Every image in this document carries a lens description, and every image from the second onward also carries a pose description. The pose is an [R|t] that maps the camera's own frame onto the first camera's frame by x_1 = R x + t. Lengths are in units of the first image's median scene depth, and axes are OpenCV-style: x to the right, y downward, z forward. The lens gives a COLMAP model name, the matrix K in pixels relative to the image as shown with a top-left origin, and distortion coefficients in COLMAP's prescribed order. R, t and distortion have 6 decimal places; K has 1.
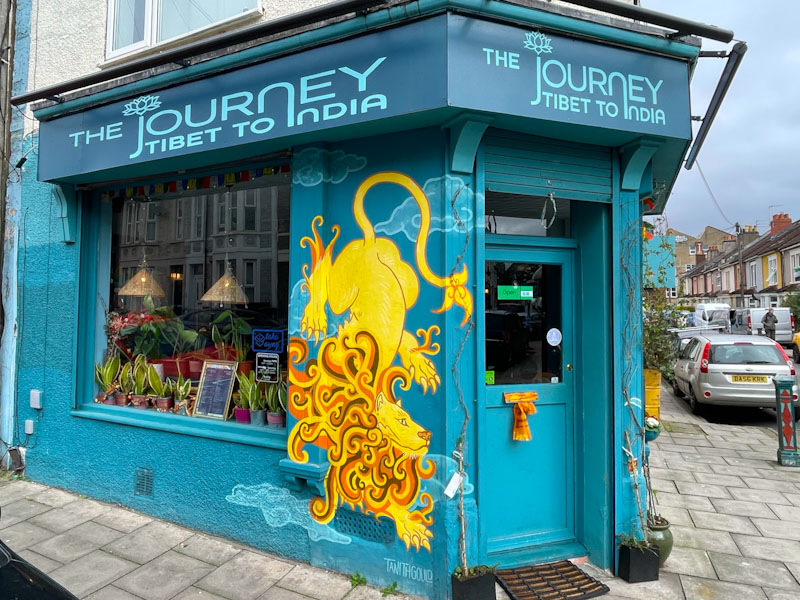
lens RADIAL K [[483.7, 0, 401.4], [0, 483.7, 295.5], [0, 0, 1]] dist [-0.005497, -0.006140]
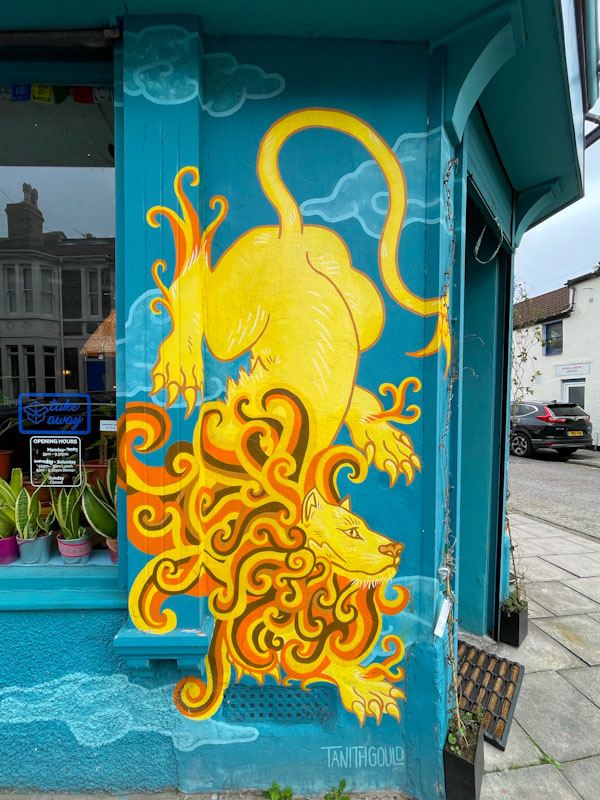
lens RADIAL K [[344.4, 0, 290.0], [0, 344.4, 414.6], [0, 0, 1]] dist [-0.011216, 0.003405]
pose [[0.890169, -0.022064, 0.455097, -0.253825], [-0.011923, 0.997357, 0.071674, 0.074198], [-0.455475, -0.069228, 0.887553, 0.620977]]
